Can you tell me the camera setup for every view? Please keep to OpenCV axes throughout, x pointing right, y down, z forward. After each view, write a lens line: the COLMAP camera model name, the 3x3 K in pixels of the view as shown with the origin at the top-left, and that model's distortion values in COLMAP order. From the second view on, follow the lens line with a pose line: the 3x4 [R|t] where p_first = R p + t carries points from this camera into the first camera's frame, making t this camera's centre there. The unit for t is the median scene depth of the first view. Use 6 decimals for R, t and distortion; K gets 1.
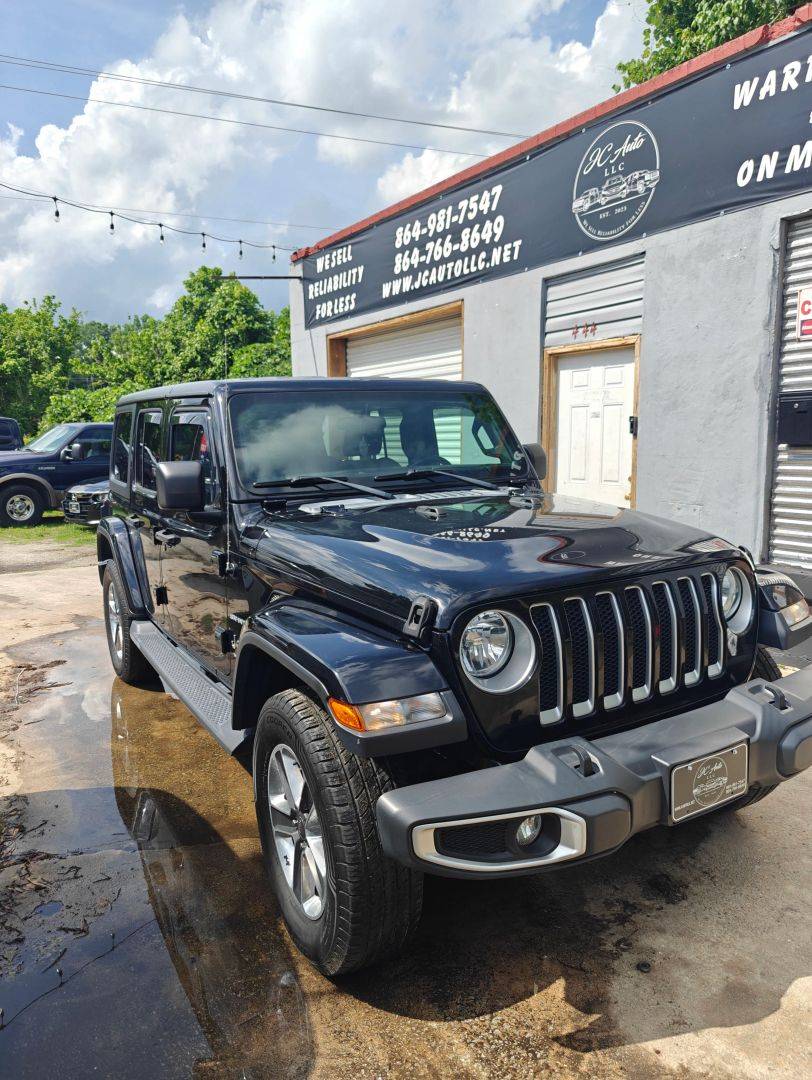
lens RADIAL K [[743.5, 0, 407.3], [0, 743.5, 538.3], [0, 0, 1]] dist [0.045241, -0.048097]
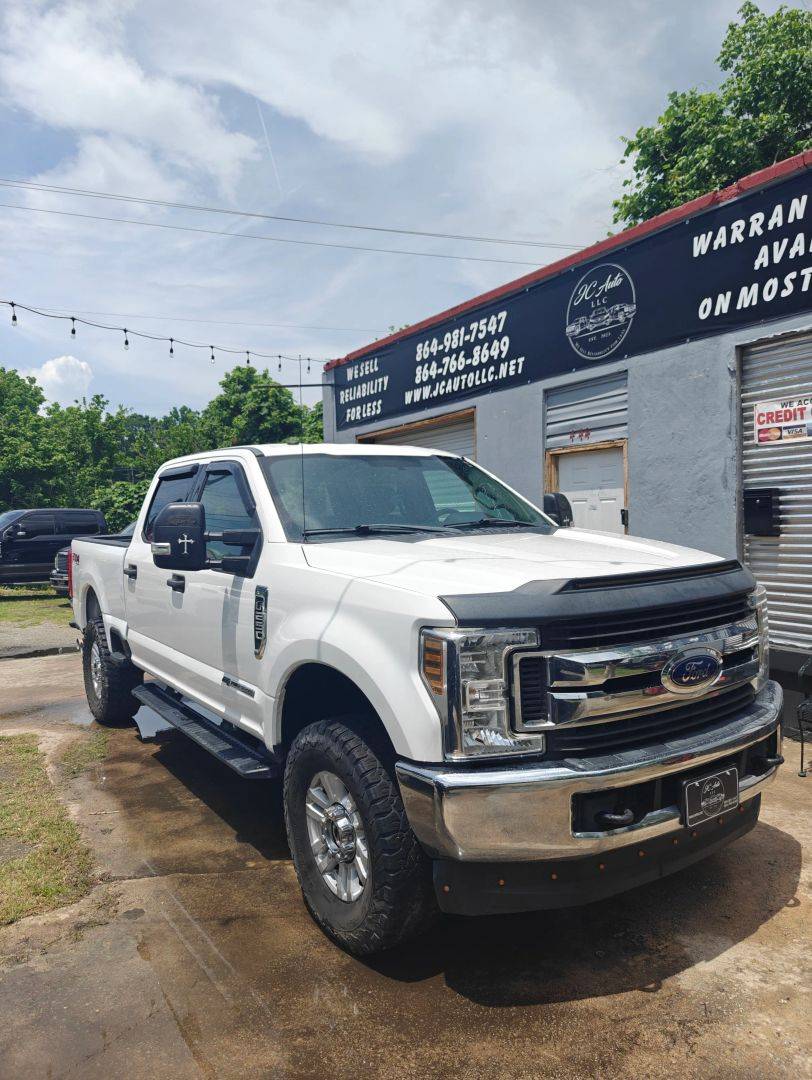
lens RADIAL K [[748.4, 0, 406.9], [0, 748.4, 549.7], [0, 0, 1]] dist [0.012836, -0.000945]
pose [[0.999109, -0.010375, -0.040897, 0.015219], [0.006434, 0.995424, -0.095338, 0.003216], [0.041699, 0.094990, 0.994604, -0.112987]]
